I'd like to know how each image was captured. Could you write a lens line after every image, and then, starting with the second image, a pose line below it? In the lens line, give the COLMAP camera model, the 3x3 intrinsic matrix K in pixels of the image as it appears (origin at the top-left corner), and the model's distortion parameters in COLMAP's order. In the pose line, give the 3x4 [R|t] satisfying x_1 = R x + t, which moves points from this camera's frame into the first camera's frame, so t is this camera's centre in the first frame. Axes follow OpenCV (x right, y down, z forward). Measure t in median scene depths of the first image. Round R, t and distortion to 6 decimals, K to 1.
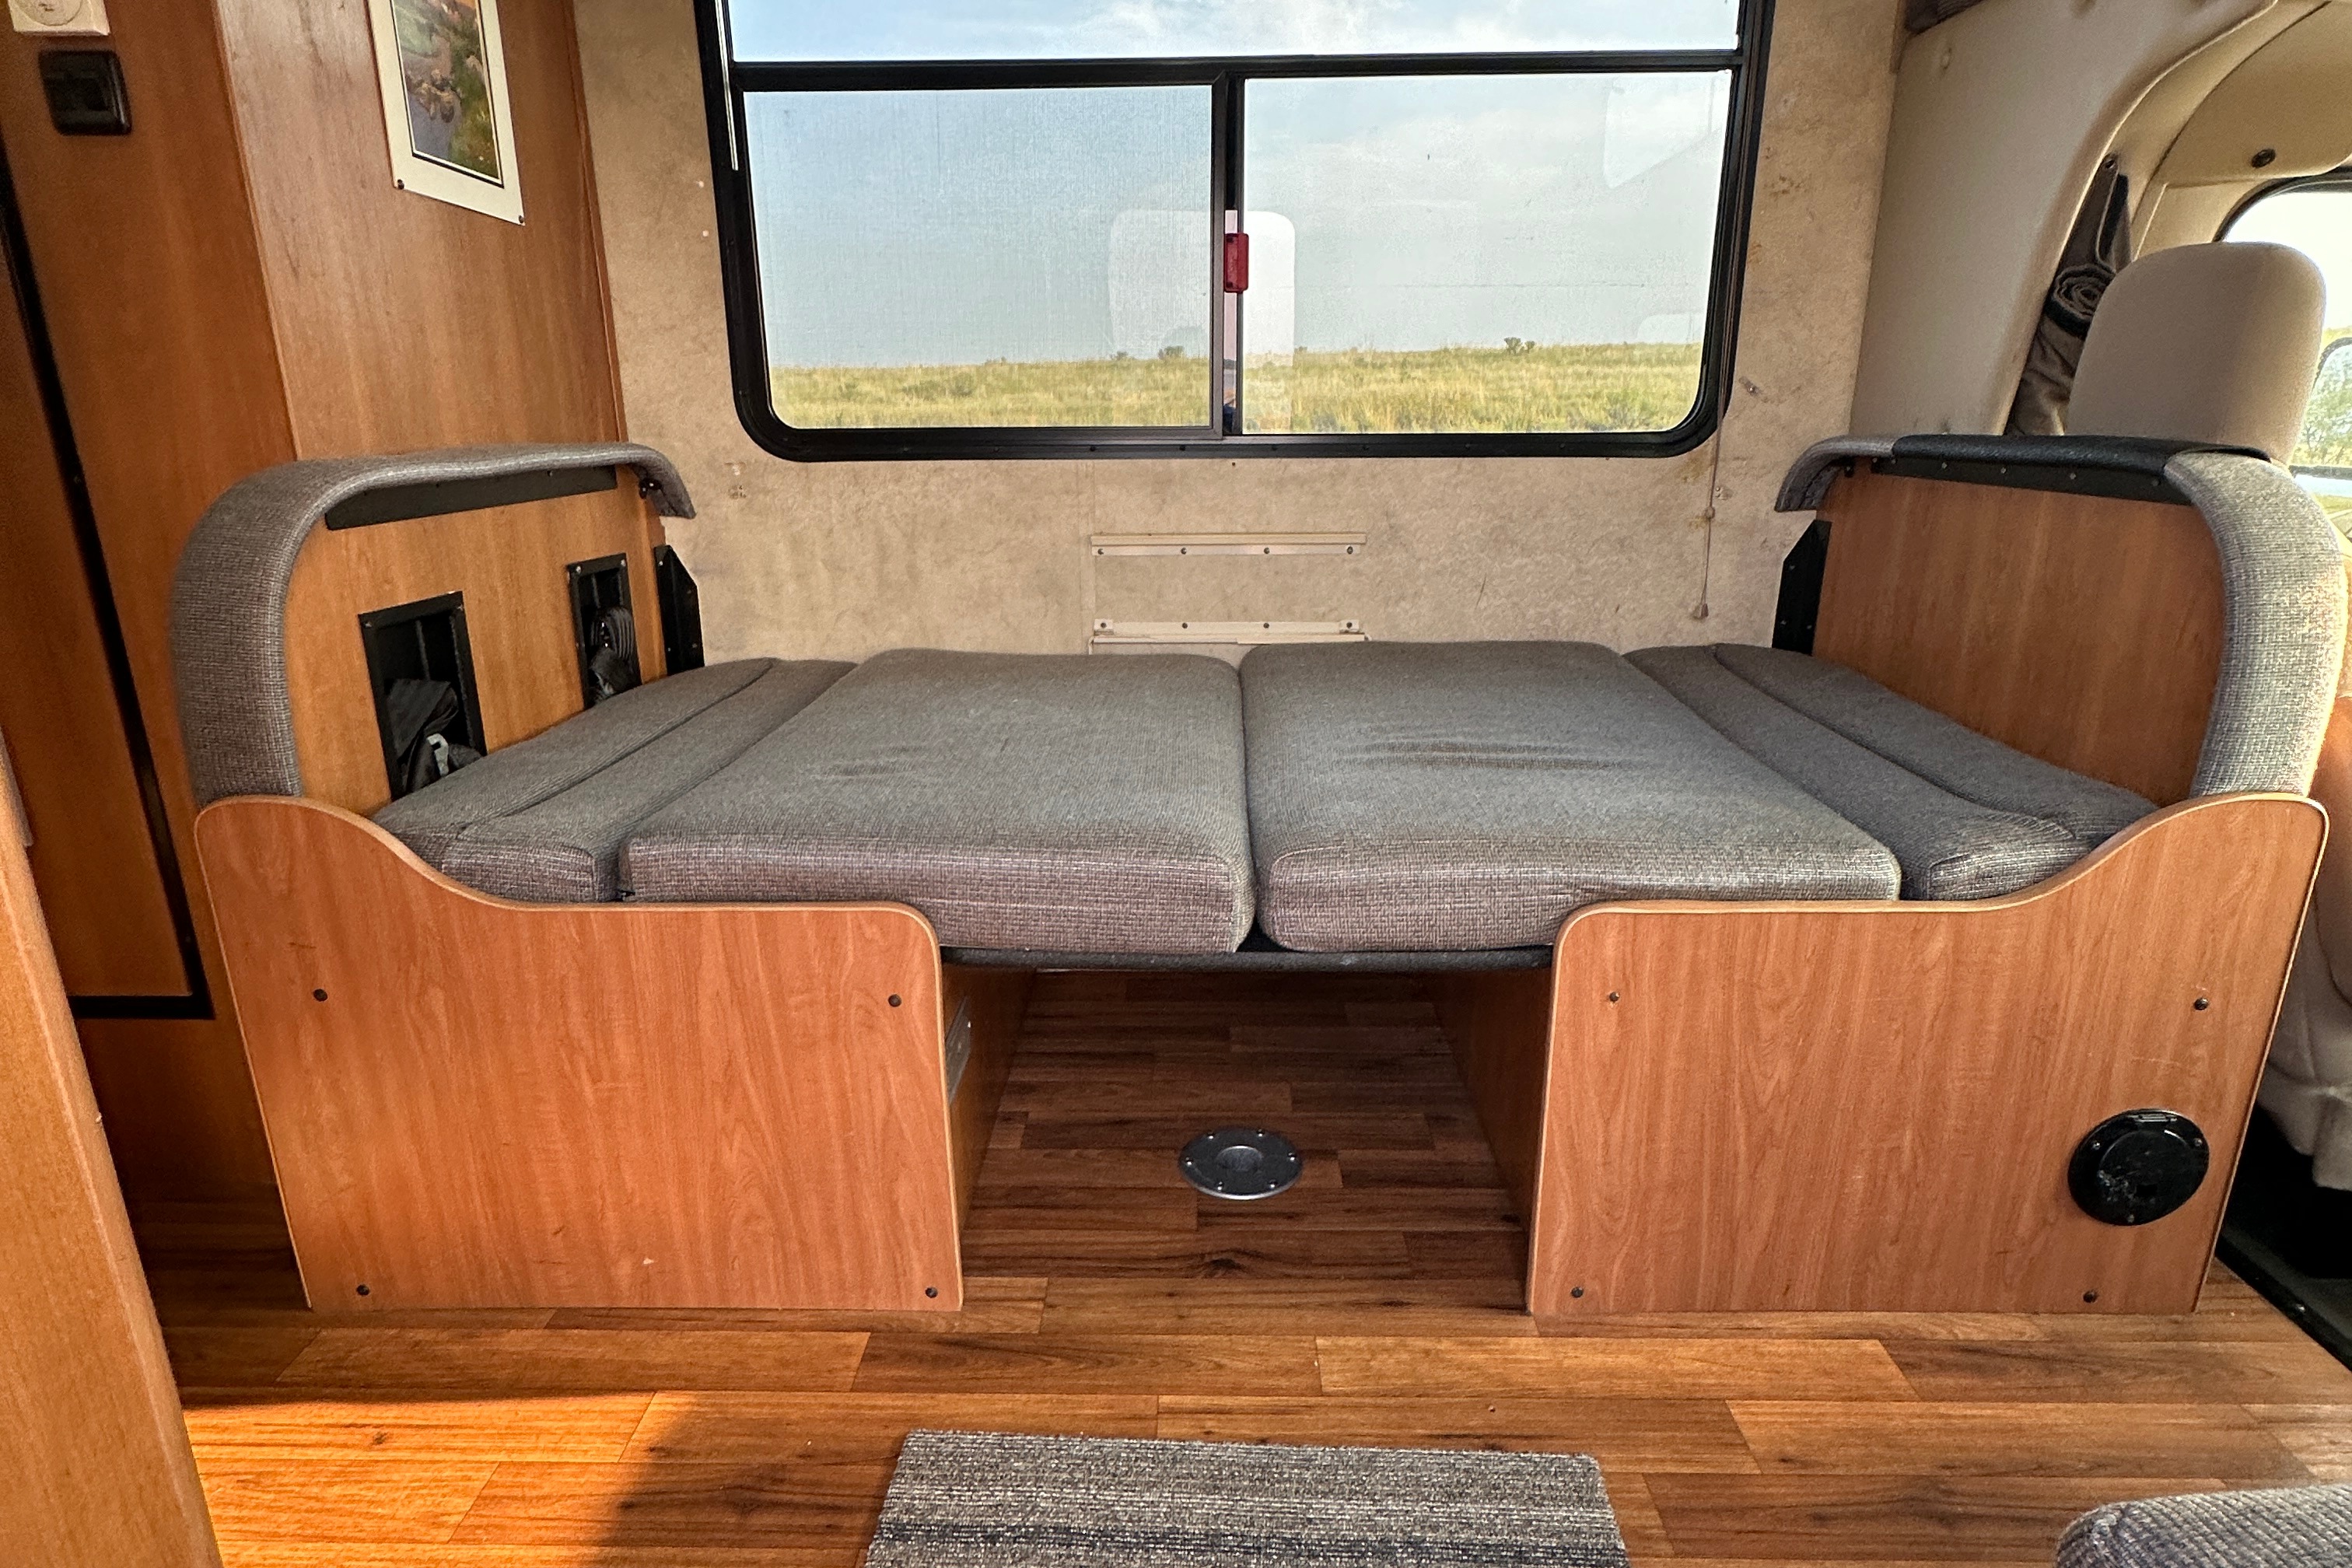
lens RADIAL K [[1252.7, 0, 1177.0], [0, 1252.7, 781.9], [0, 0, 1]] dist [-0.002306, -0.000092]
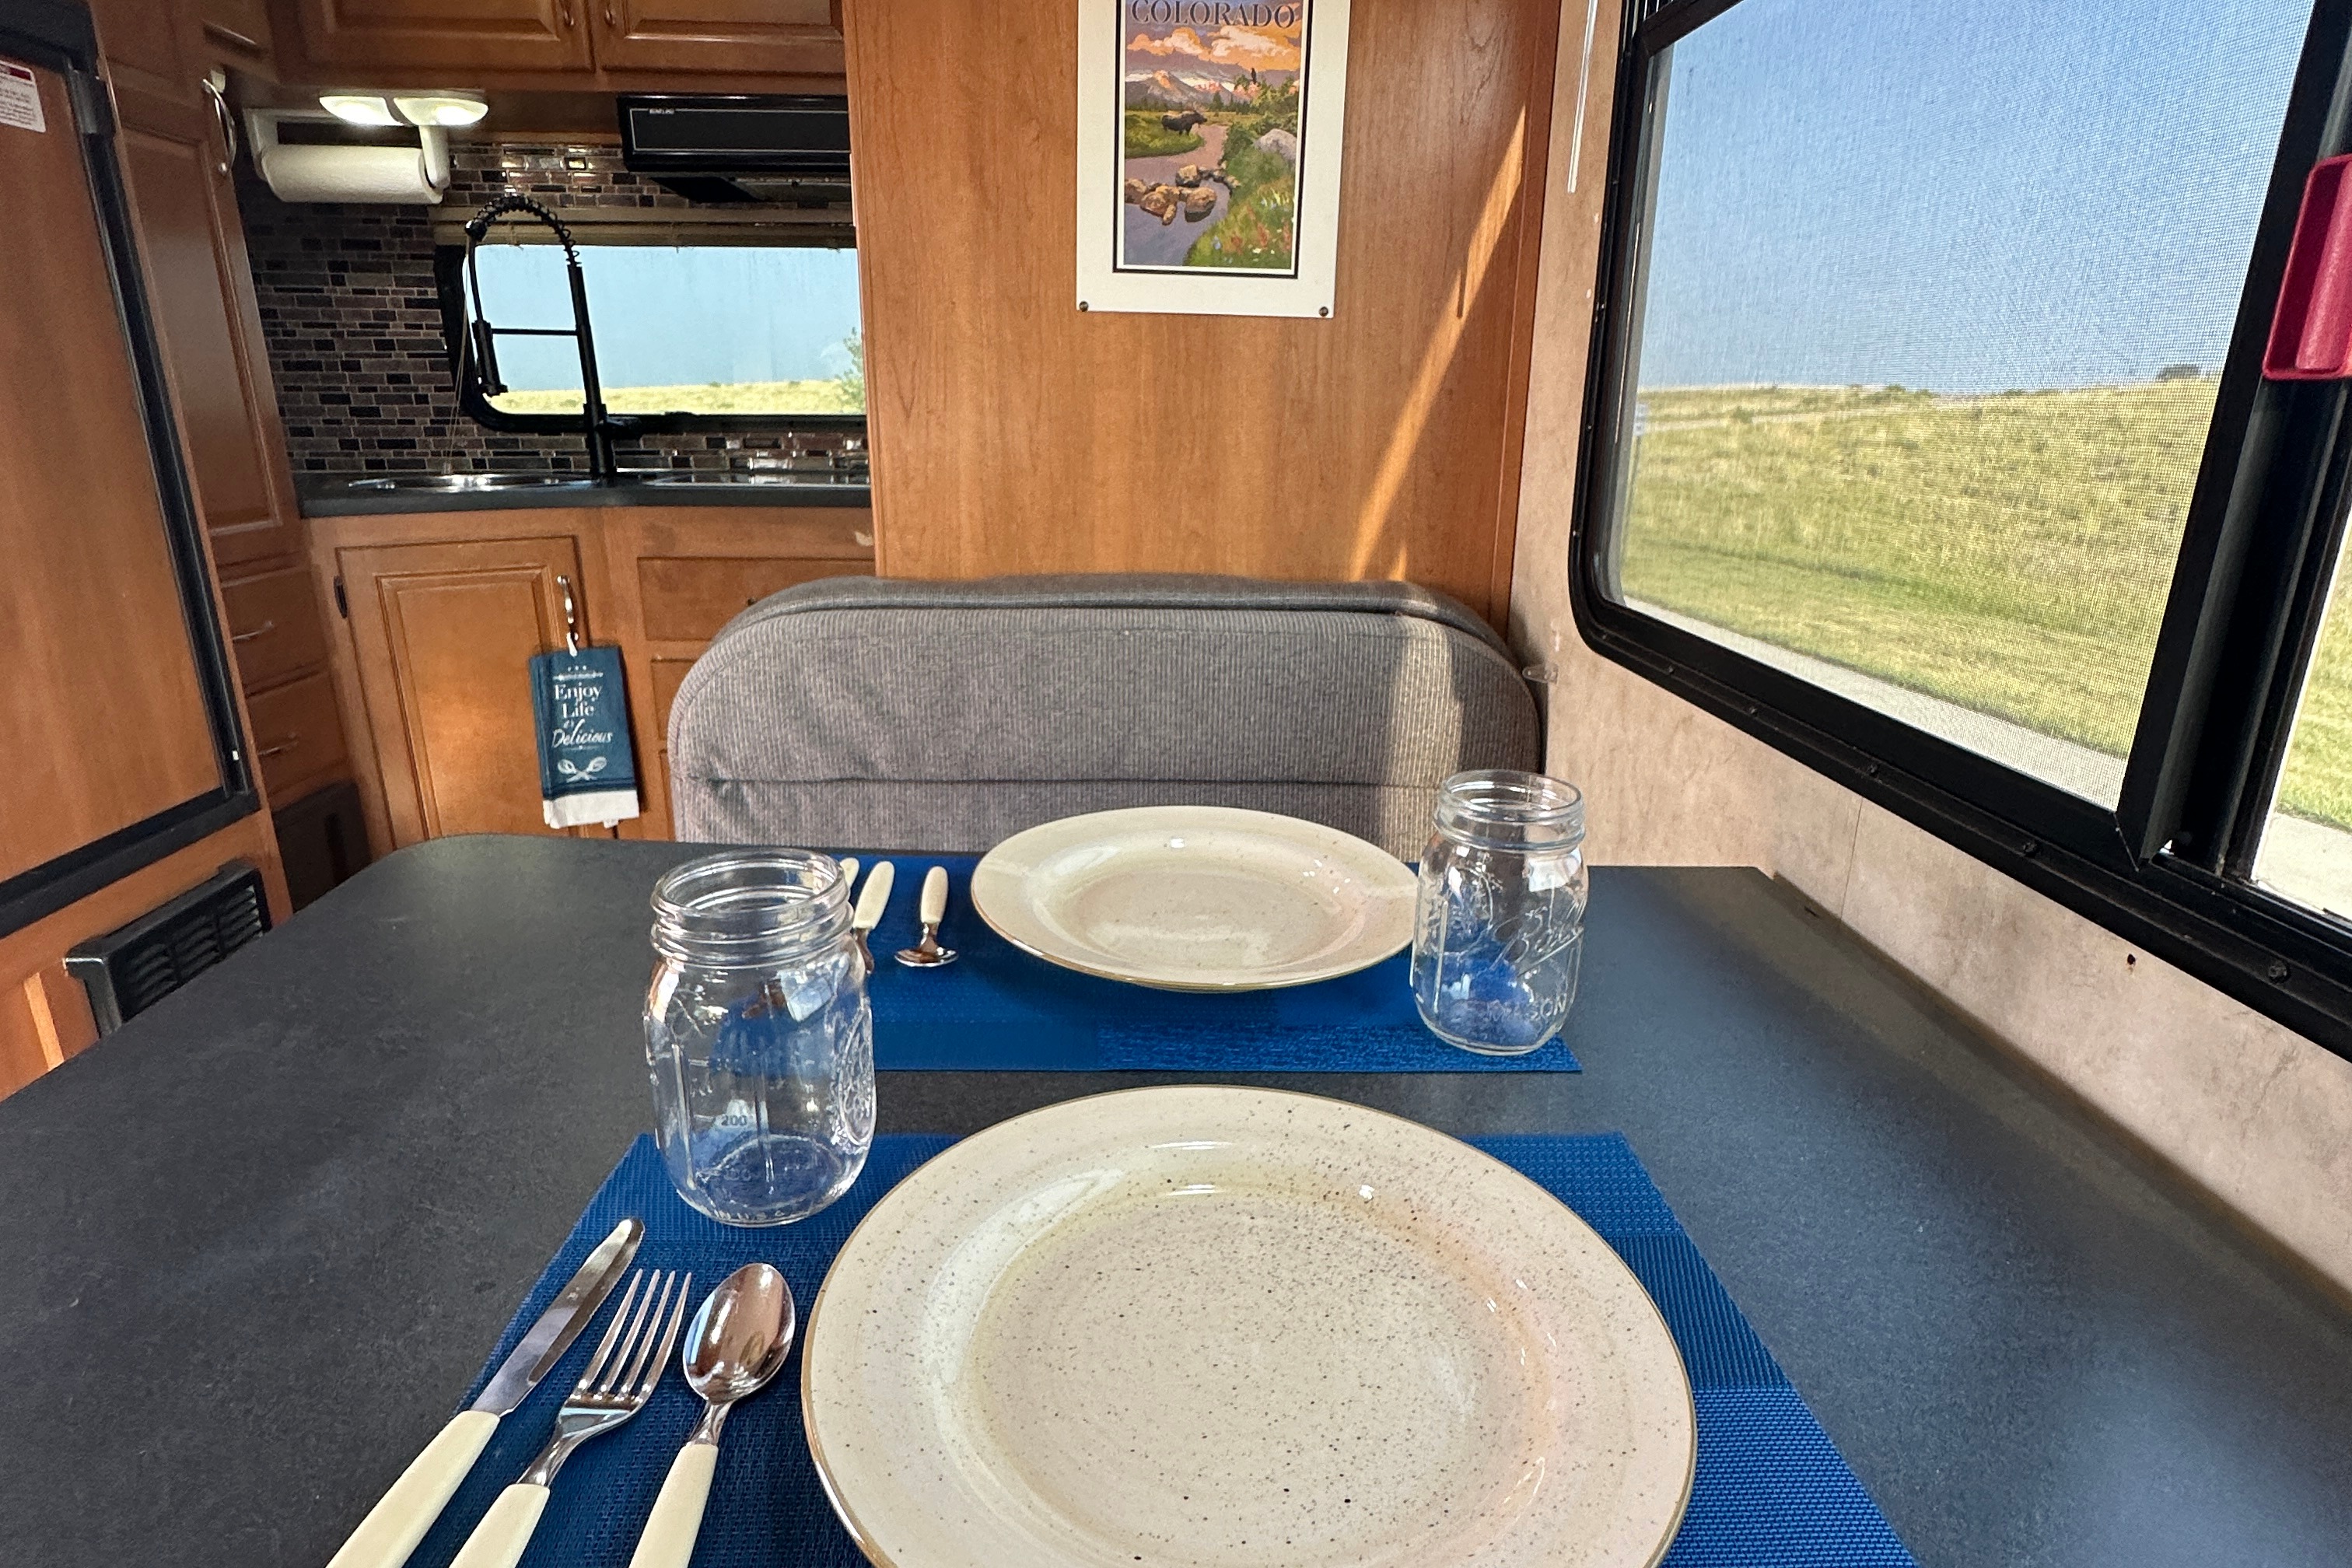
lens RADIAL K [[1252.7, 0, 1177.0], [0, 1252.7, 781.9], [0, 0, 1]] dist [-0.002306, -0.000092]
pose [[0.066132, 0.302383, -0.950890, 0.309348], [-0.296615, 0.915854, 0.270613, -0.319418], [0.952705, 0.264152, 0.150259, 0.767504]]
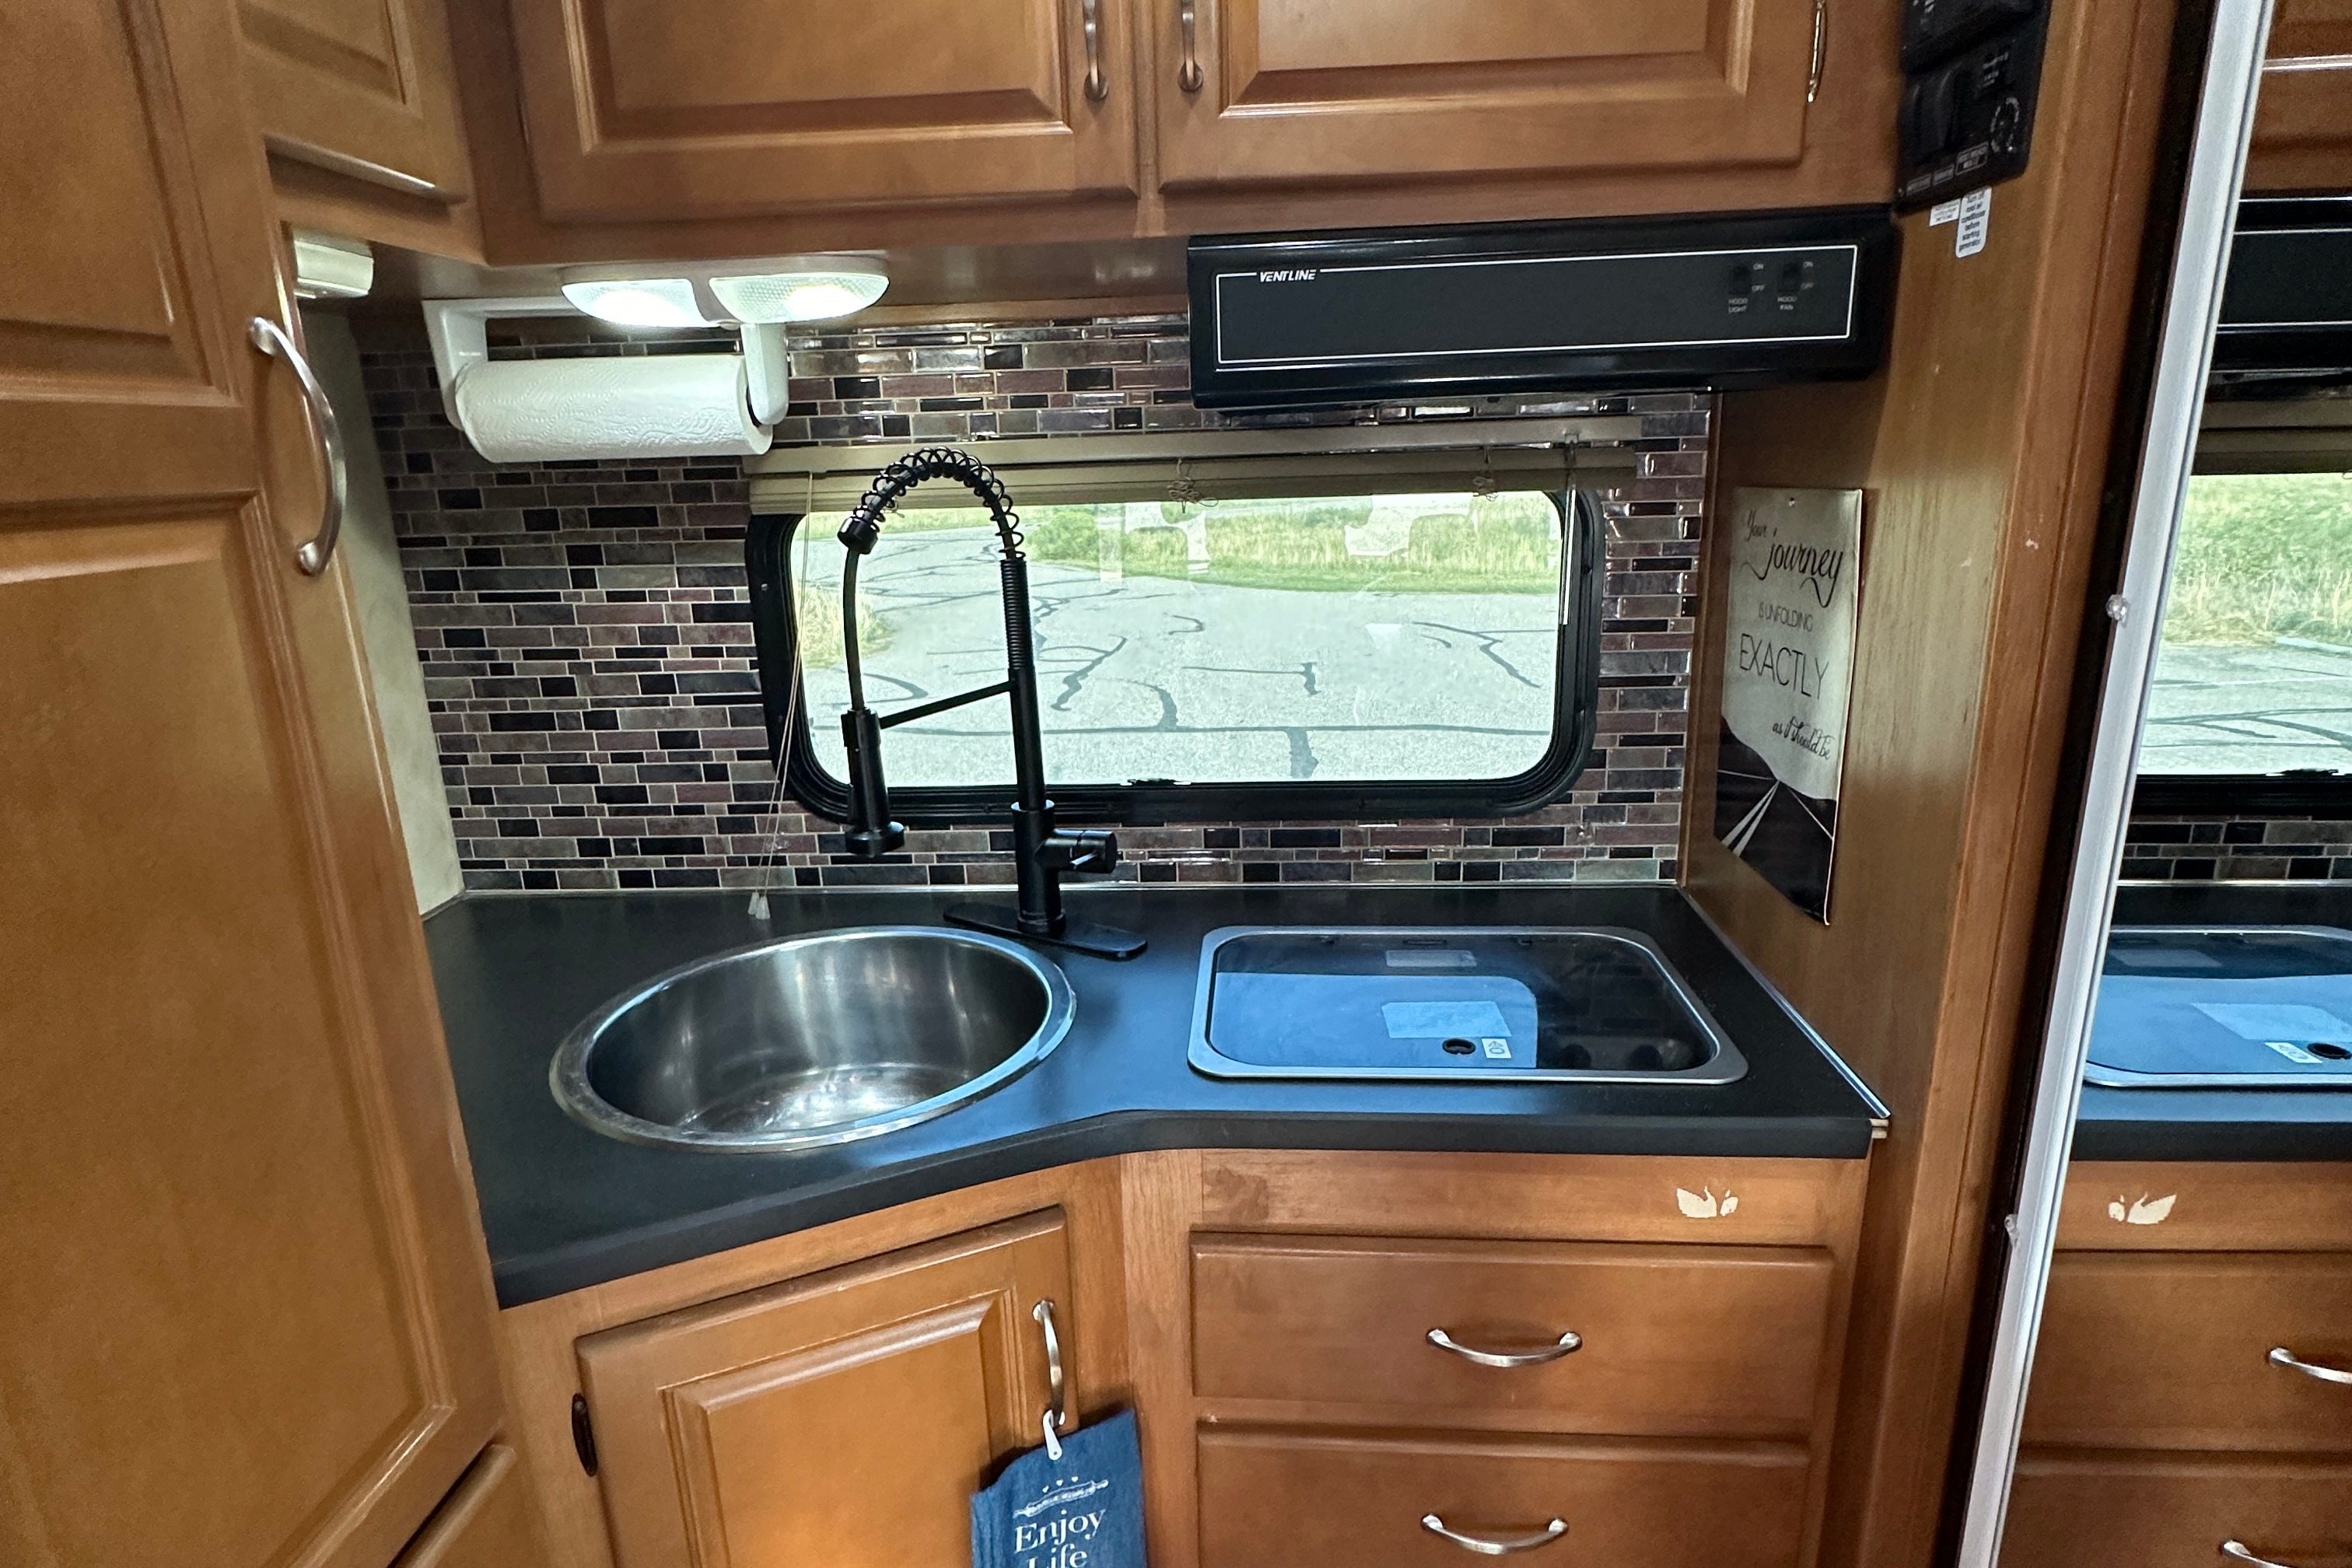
lens RADIAL K [[1252.7, 0, 1177.0], [0, 1252.7, 781.9], [0, 0, 1]] dist [-0.002306, -0.000092]
pose [[-0.059167, 0.267705, -0.961682, -0.450820], [-0.262327, 0.925342, 0.273729, -0.369465], [0.963163, 0.268471, 0.015476, 0.335852]]
